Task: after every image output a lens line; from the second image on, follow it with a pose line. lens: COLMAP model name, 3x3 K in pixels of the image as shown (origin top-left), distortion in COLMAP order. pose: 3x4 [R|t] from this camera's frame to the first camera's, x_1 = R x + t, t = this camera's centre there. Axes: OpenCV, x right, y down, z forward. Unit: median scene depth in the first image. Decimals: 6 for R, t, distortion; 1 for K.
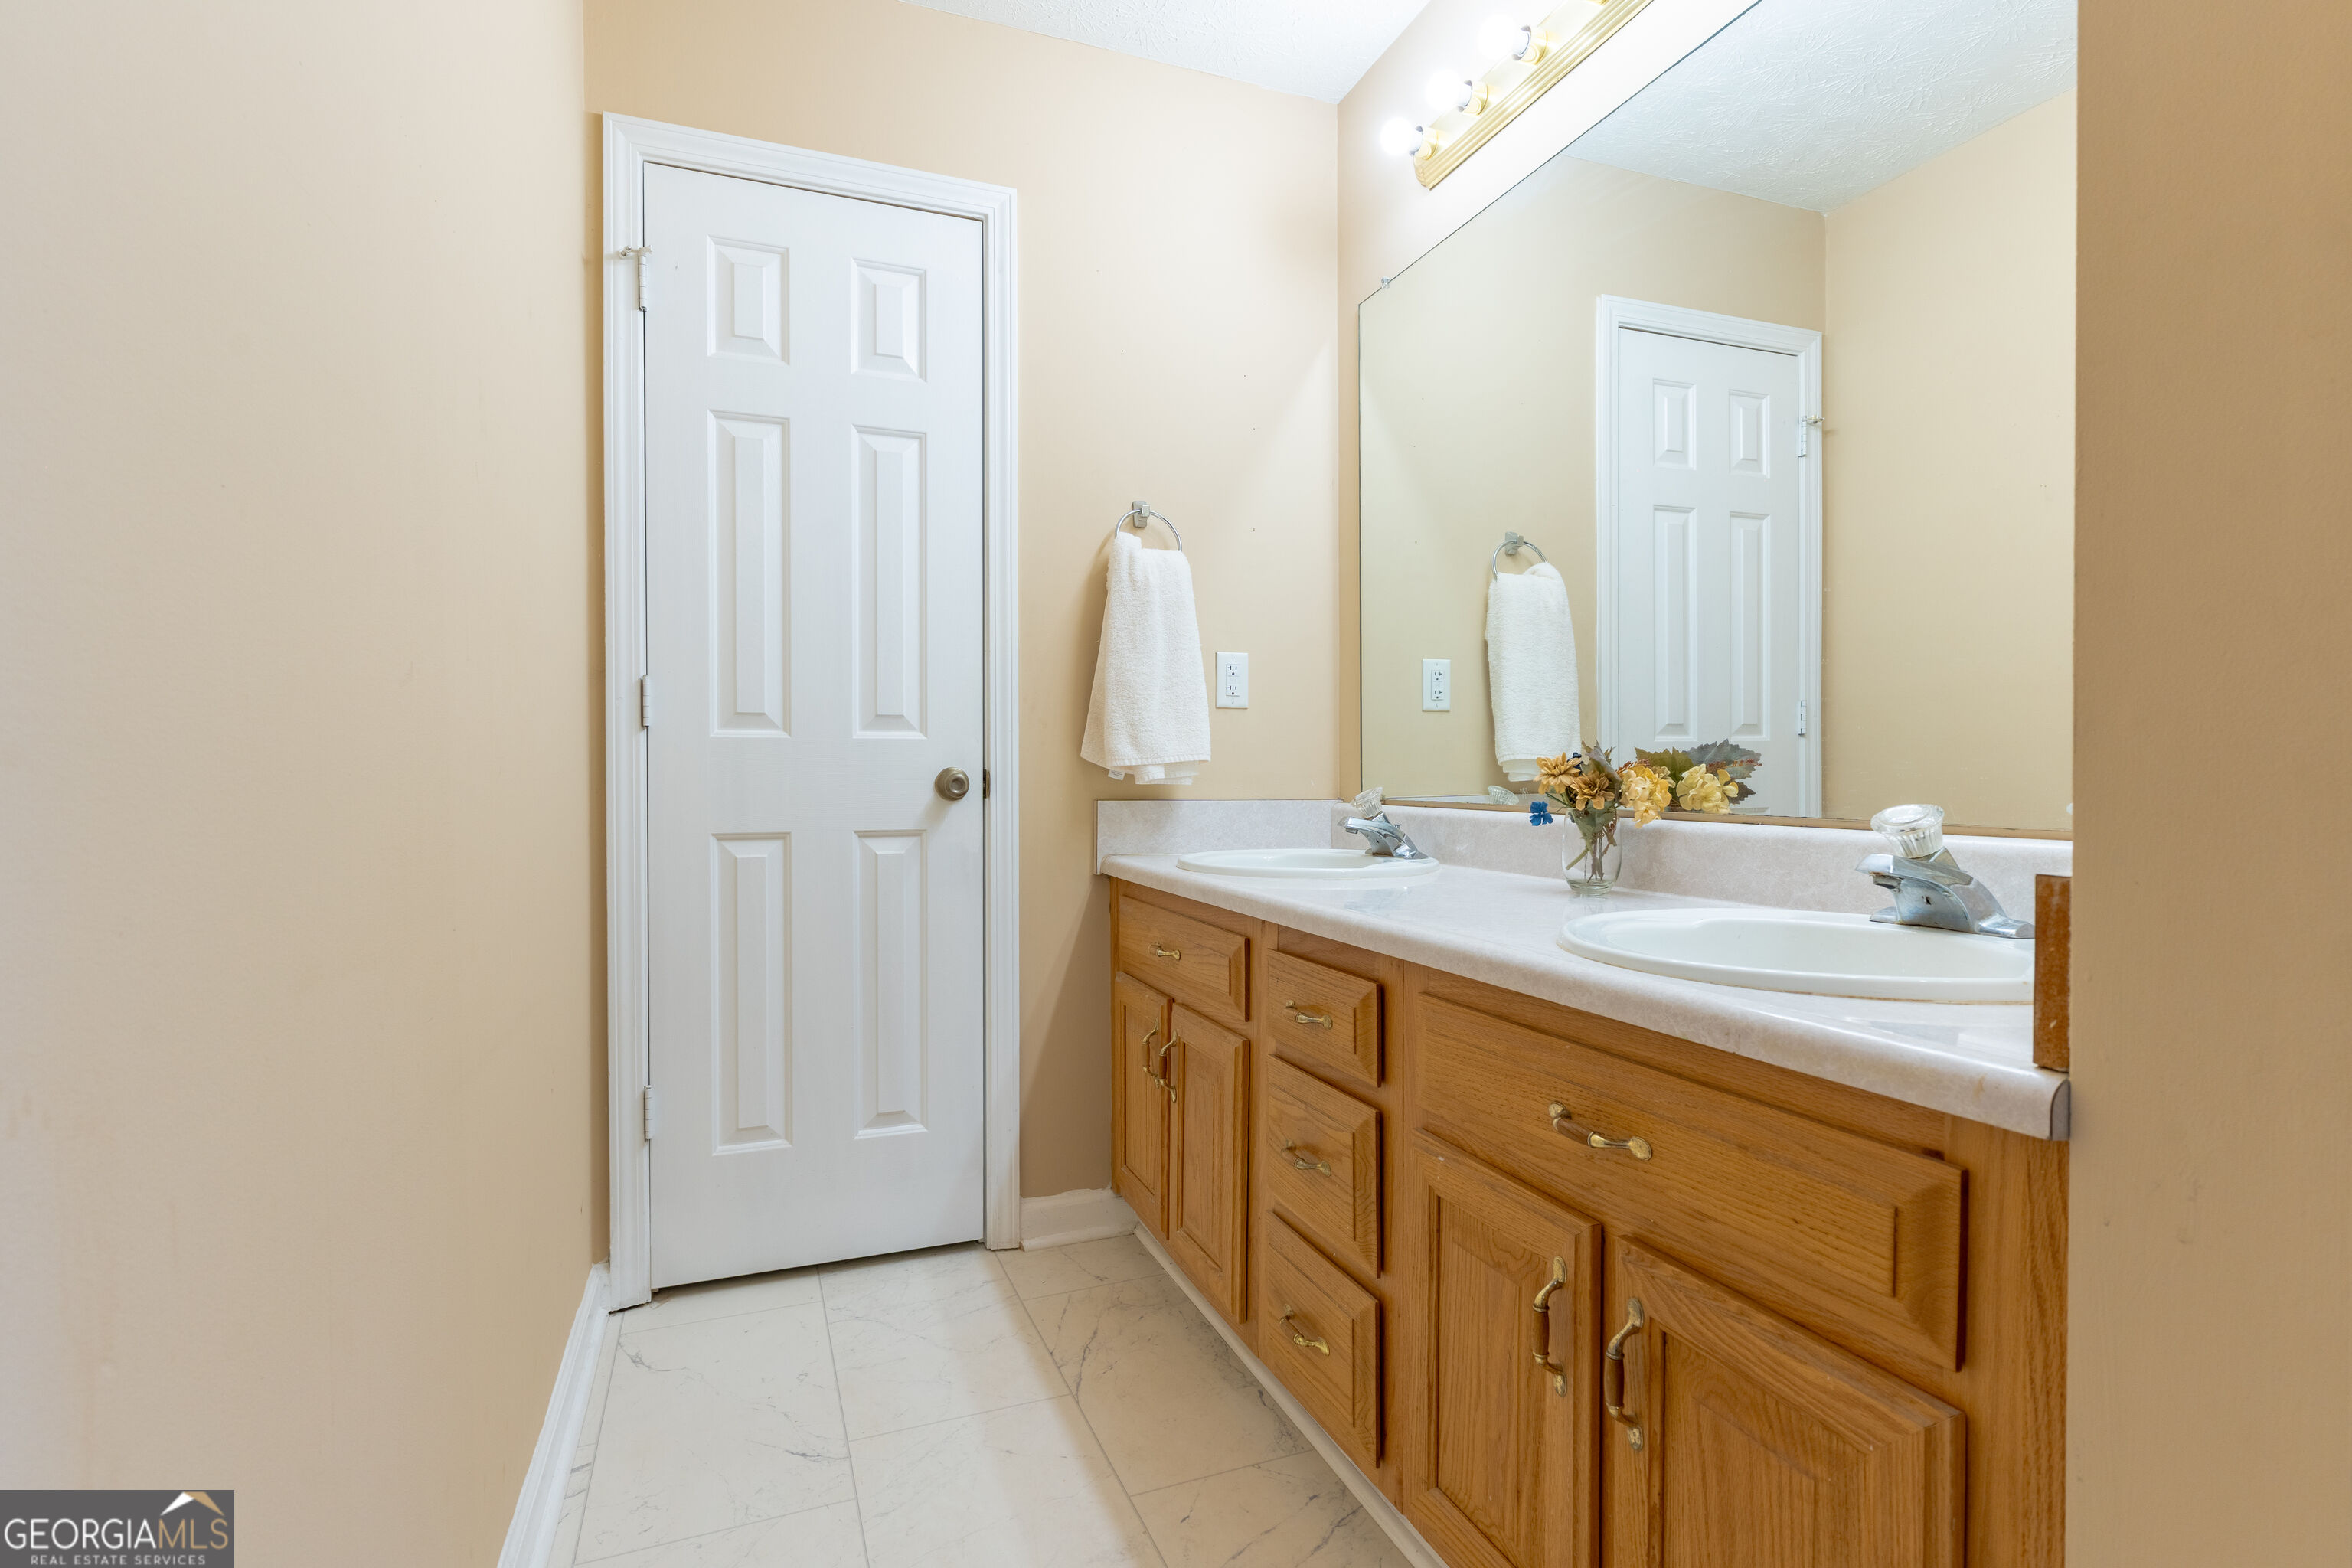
lens RADIAL K [[1115.7, 0, 1176.0], [0, 1115.7, 784.0], [0, 0, 1]] dist [0.002448, 0.000262]
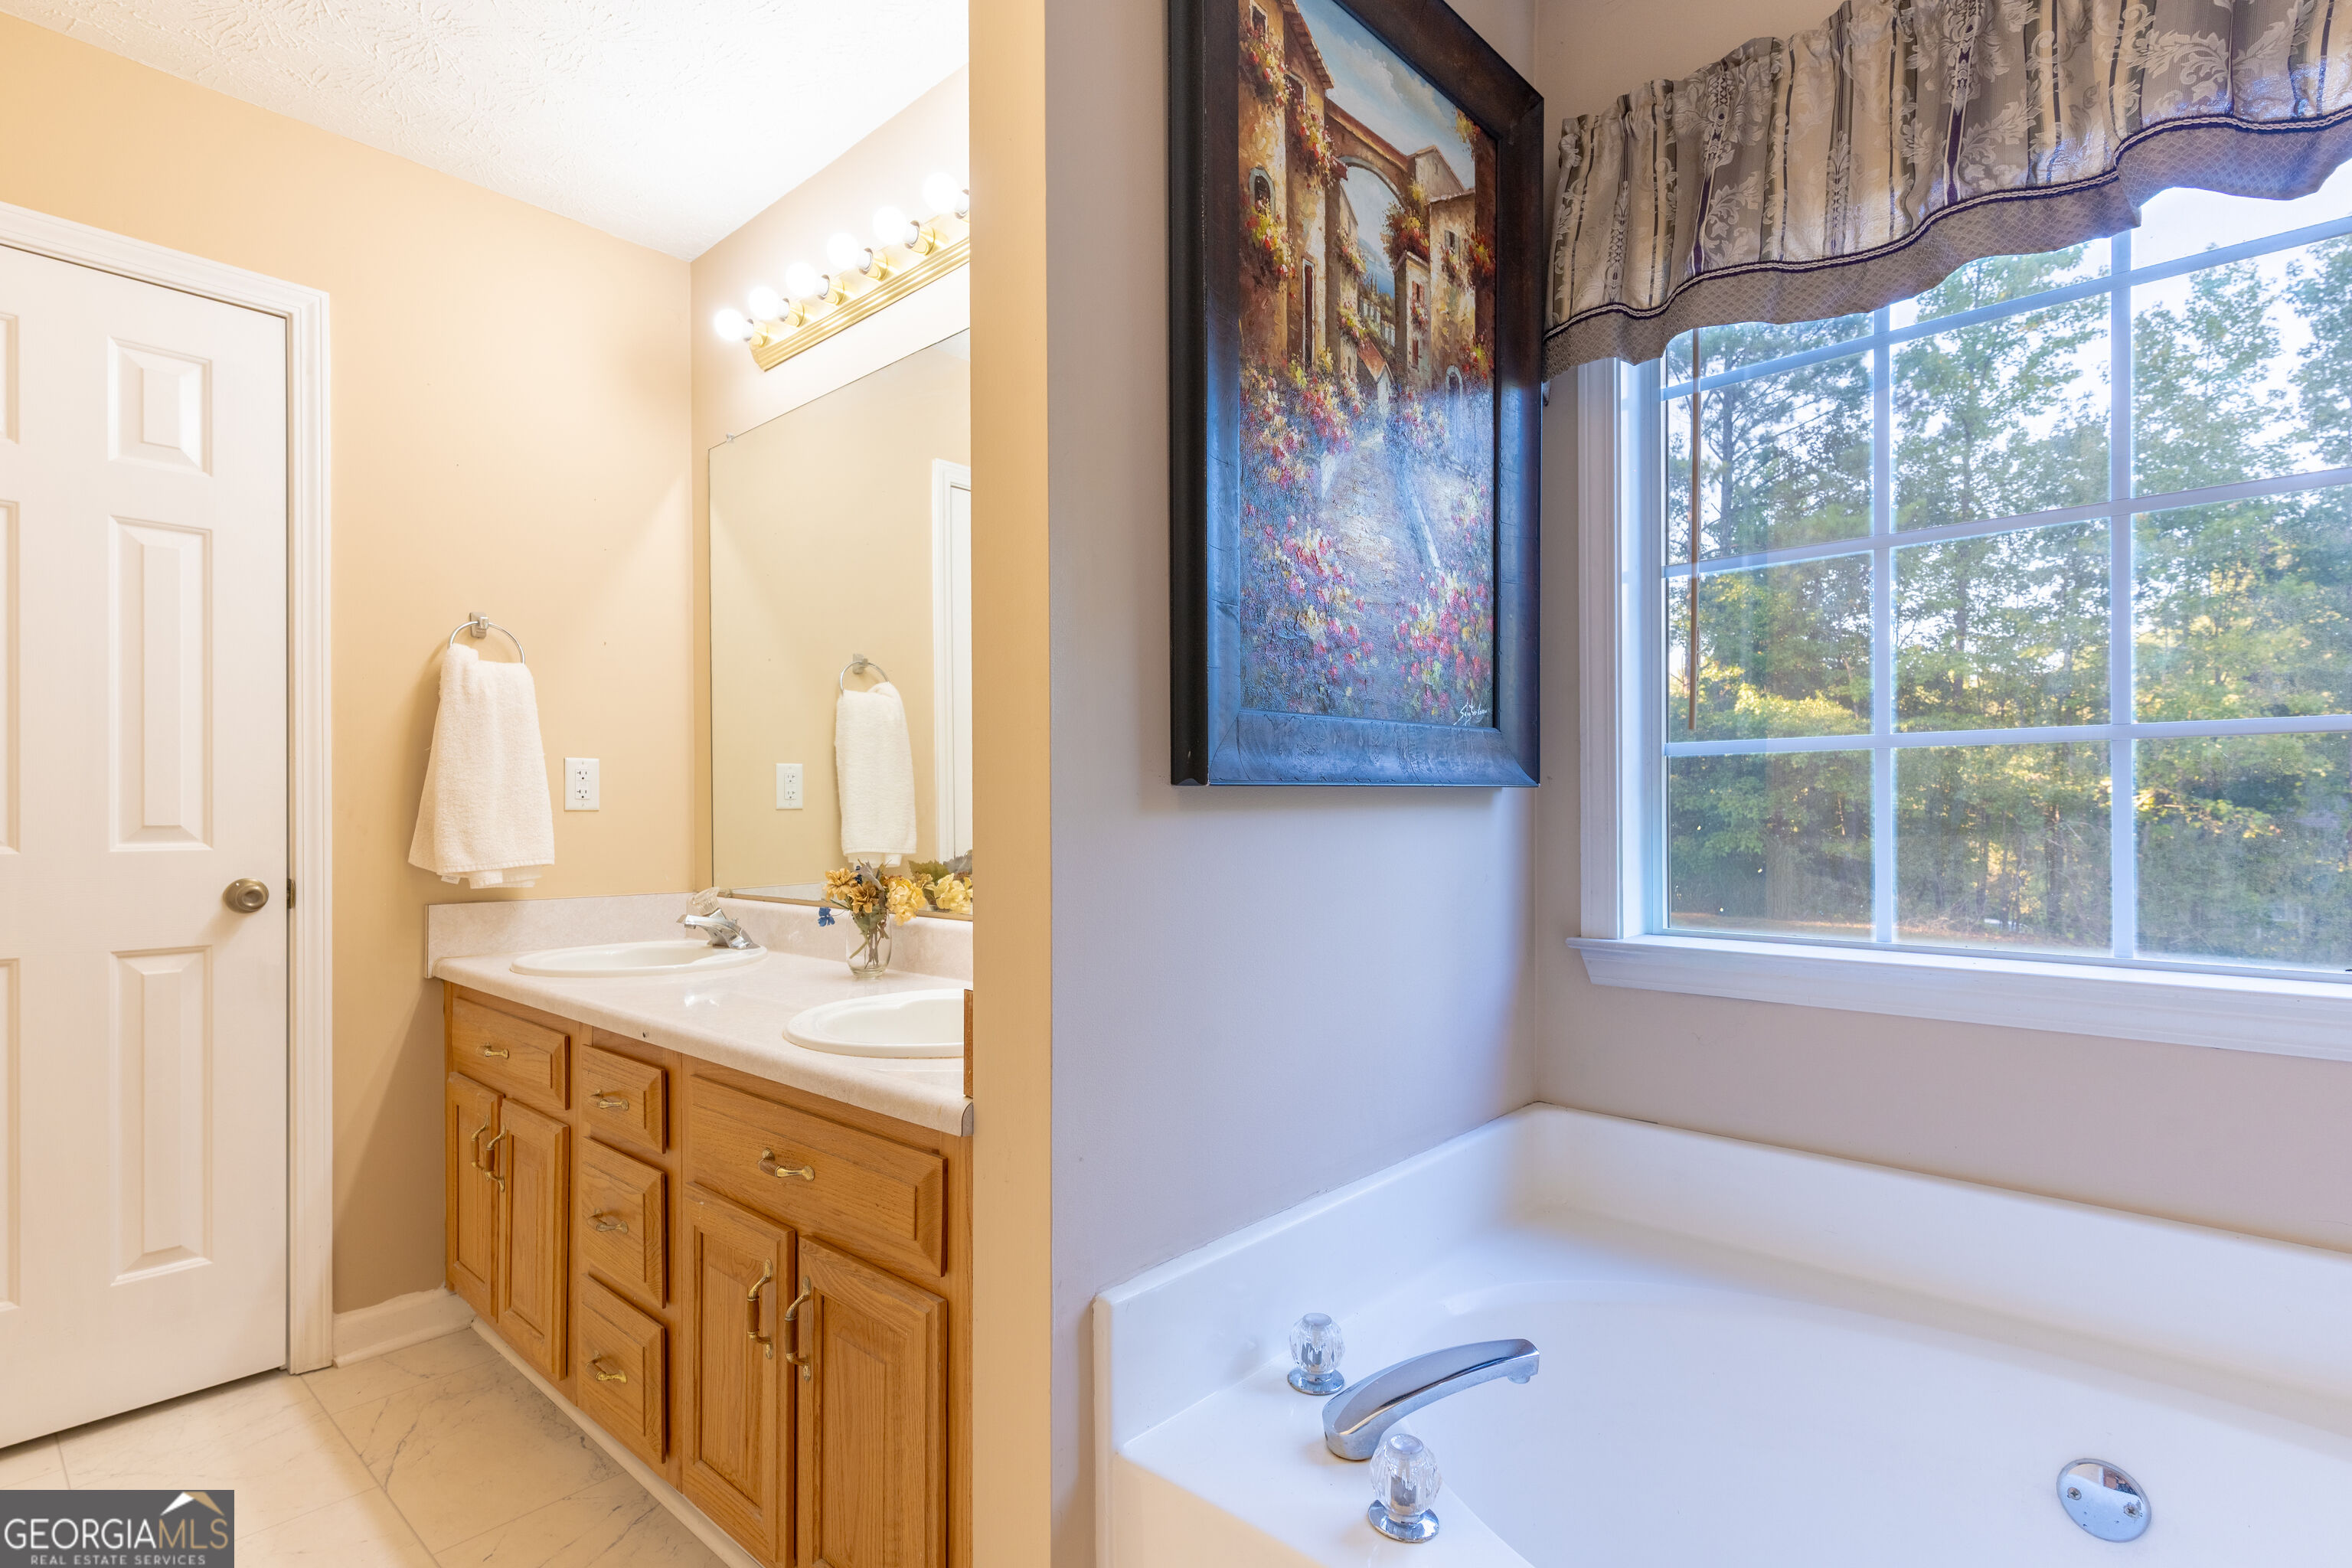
lens RADIAL K [[1174.2, 0, 1215.1], [0, 1174.2, 793.5], [0, 0, 1]] dist [0.003586, -0.000264]
pose [[0.893242, -0.002734, 0.449567, 0.114317], [0.009849, 0.999861, -0.013489, -0.084437], [-0.449467, 0.016476, 0.893145, -0.361343]]
